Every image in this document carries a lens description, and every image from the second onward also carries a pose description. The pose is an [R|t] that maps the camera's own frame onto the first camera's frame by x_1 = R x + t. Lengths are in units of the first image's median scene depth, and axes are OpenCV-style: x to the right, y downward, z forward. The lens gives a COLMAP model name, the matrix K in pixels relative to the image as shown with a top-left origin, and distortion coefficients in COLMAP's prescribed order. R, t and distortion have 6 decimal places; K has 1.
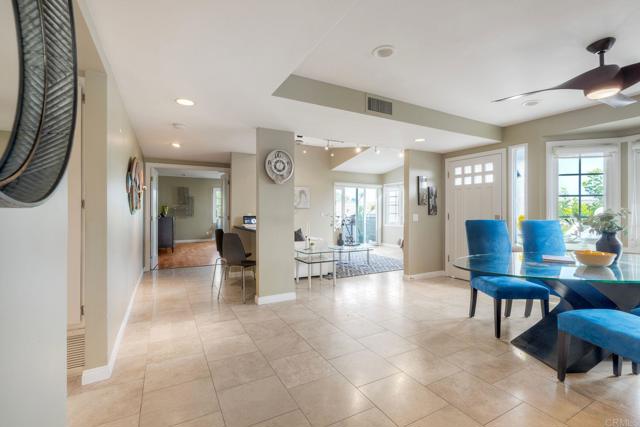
lens RADIAL K [[284.7, 0, 325.4], [0, 284.7, 208.3], [0, 0, 1]] dist [0.002170, 0.002236]
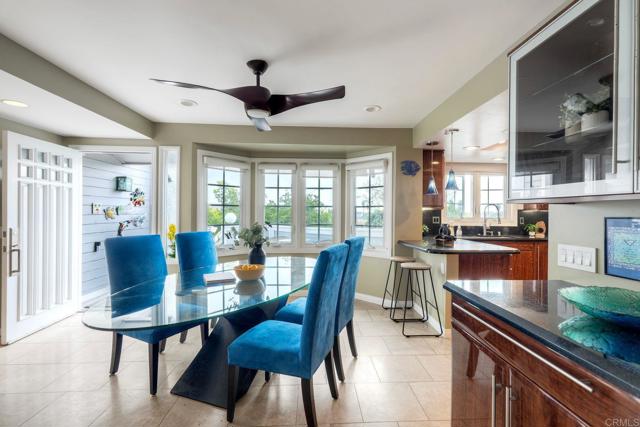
lens RADIAL K [[284.7, 0, 319.9], [0, 284.7, 210.8], [0, 0, 1]] dist [0.002170, 0.002236]
pose [[0.421685, 0.004749, 0.906730, 0.054127], [-0.013105, 0.999914, 0.000858, -0.021473], [-0.906648, -0.012245, 0.421711, 0.154039]]
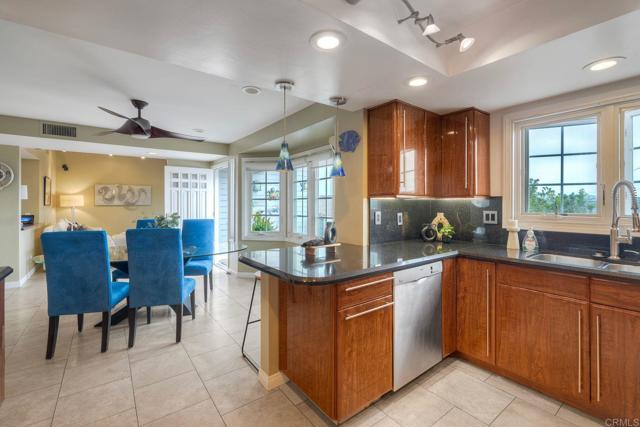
lens RADIAL K [[284.7, 0, 319.1], [0, 284.7, 201.9], [0, 0, 1]] dist [0.002170, 0.002236]
pose [[0.992115, -0.002847, 0.125297, 0.644613], [0.002285, 0.999987, 0.004633, -0.024563], [-0.125309, -0.004311, 0.992108, -0.231200]]
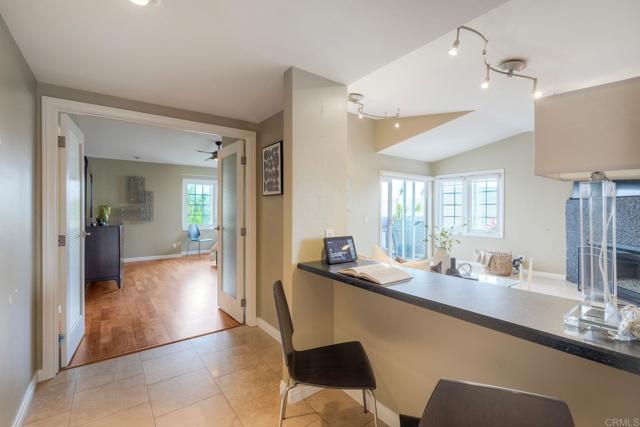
lens RADIAL K [[284.7, 0, 325.4], [0, 284.7, 207.4], [0, 0, 1]] dist [0.002170, 0.002236]
pose [[0.990564, -0.000166, 0.137049, -0.289556], [-0.000541, 0.999987, 0.005127, -0.012730], [-0.137048, -0.005153, 0.990551, 0.534378]]
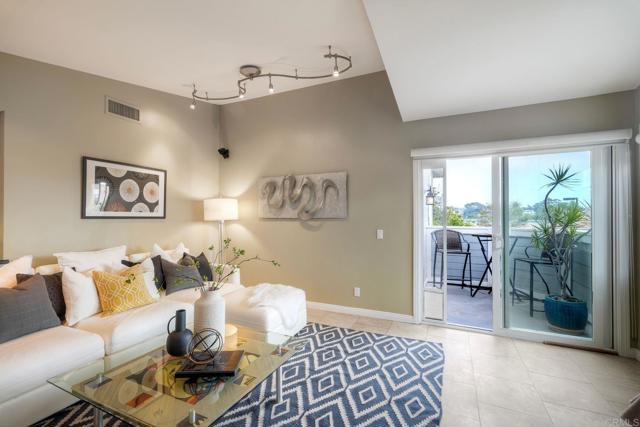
lens RADIAL K [[284.7, 0, 319.9], [0, 284.7, 213.8], [0, 0, 1]] dist [0.002170, 0.002236]
pose [[0.578552, -0.011081, -0.815570, 0.415433], [0.006524, 0.999939, -0.008958, -0.006387], [0.815619, -0.000138, 0.578589, 1.025821]]
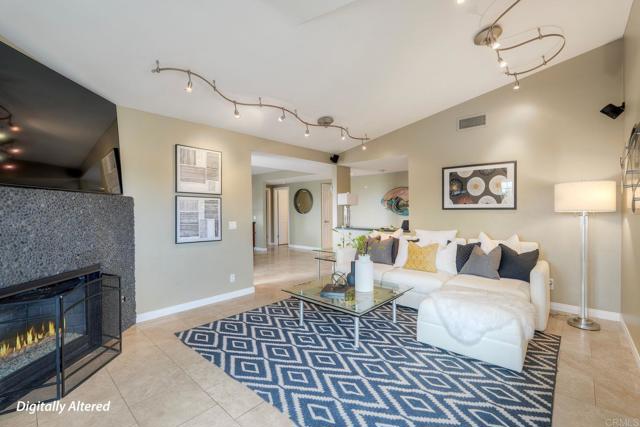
lens RADIAL K [[284.7, 0, 321.6], [0, 284.7, 213.5], [0, 0, 1]] dist [0.002170, 0.002236]
pose [[-0.951461, 0.010402, -0.307595, 0.296457], [0.009570, 0.999945, 0.004212, -0.001208], [0.307622, 0.001064, -0.951508, 1.605594]]
